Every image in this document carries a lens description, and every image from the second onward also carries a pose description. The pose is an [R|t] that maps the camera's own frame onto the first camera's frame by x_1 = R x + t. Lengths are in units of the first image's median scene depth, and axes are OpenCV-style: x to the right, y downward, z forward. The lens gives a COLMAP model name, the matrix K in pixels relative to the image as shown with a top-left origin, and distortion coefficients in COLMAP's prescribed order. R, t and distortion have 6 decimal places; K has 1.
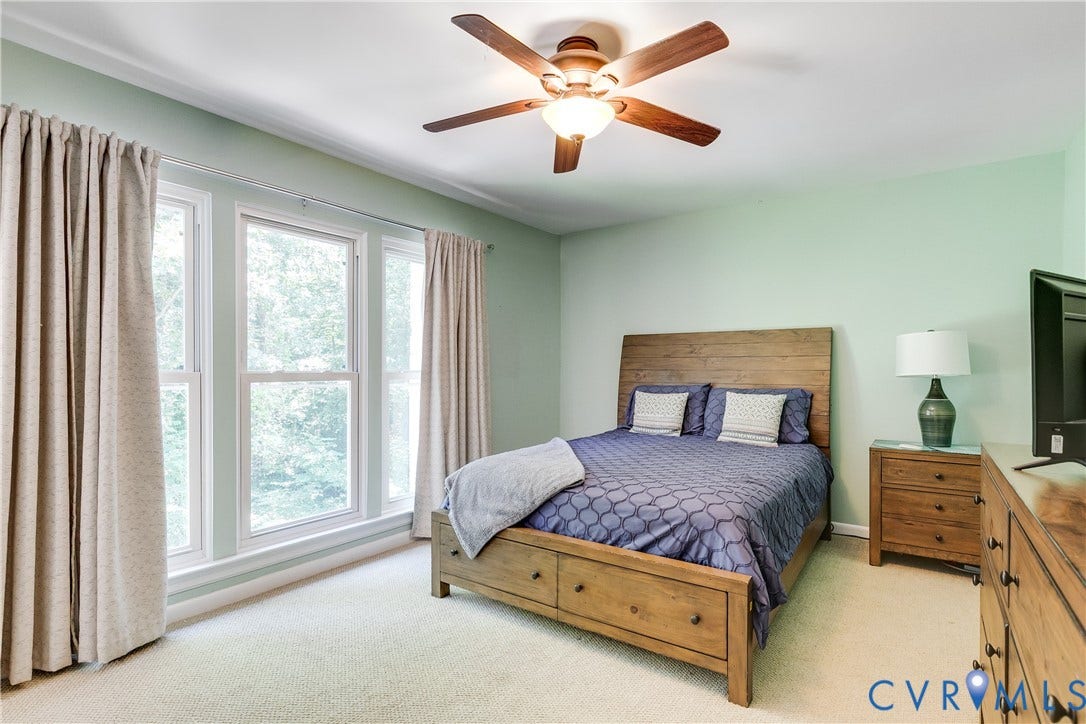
lens RADIAL K [[519.4, 0, 542.3], [0, 519.4, 366.4], [0, 0, 1]] dist [0.000054, -0.000084]
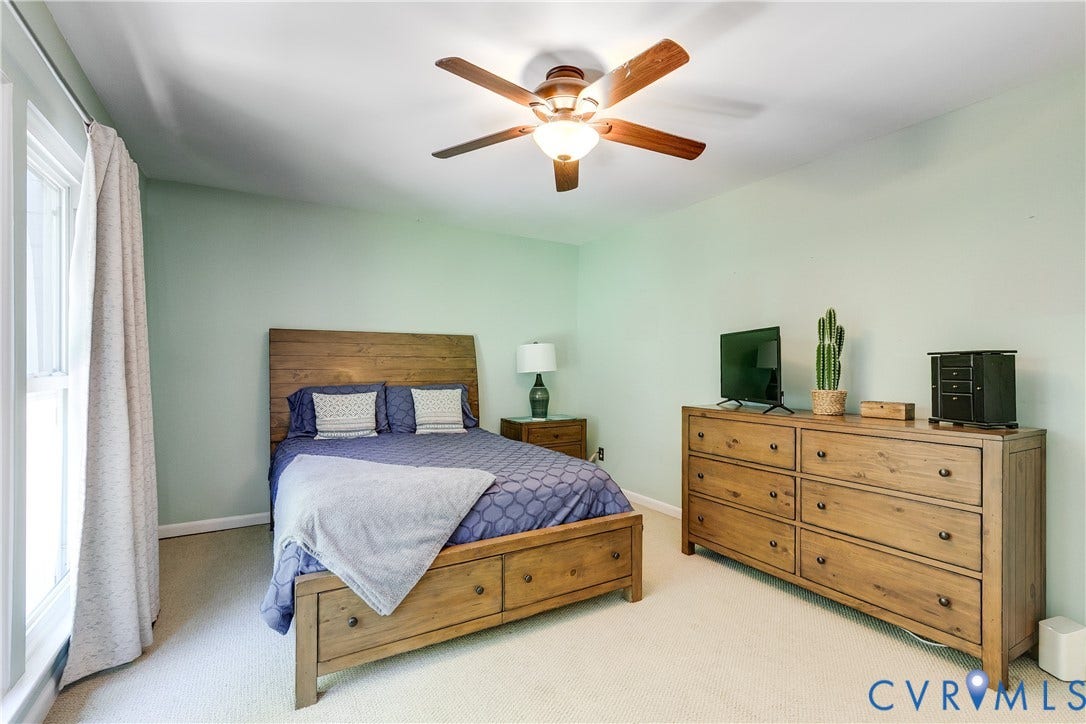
lens RADIAL K [[496.4, 0, 538.7], [0, 496.4, 364.3], [0, 0, 1]] dist [0.007786, -0.000966]
pose [[0.420851, 0.001688, 0.907128, -0.773206], [-0.003061, 0.999995, -0.000440, -0.005267], [-0.907125, -0.002591, 0.420854, 0.519545]]
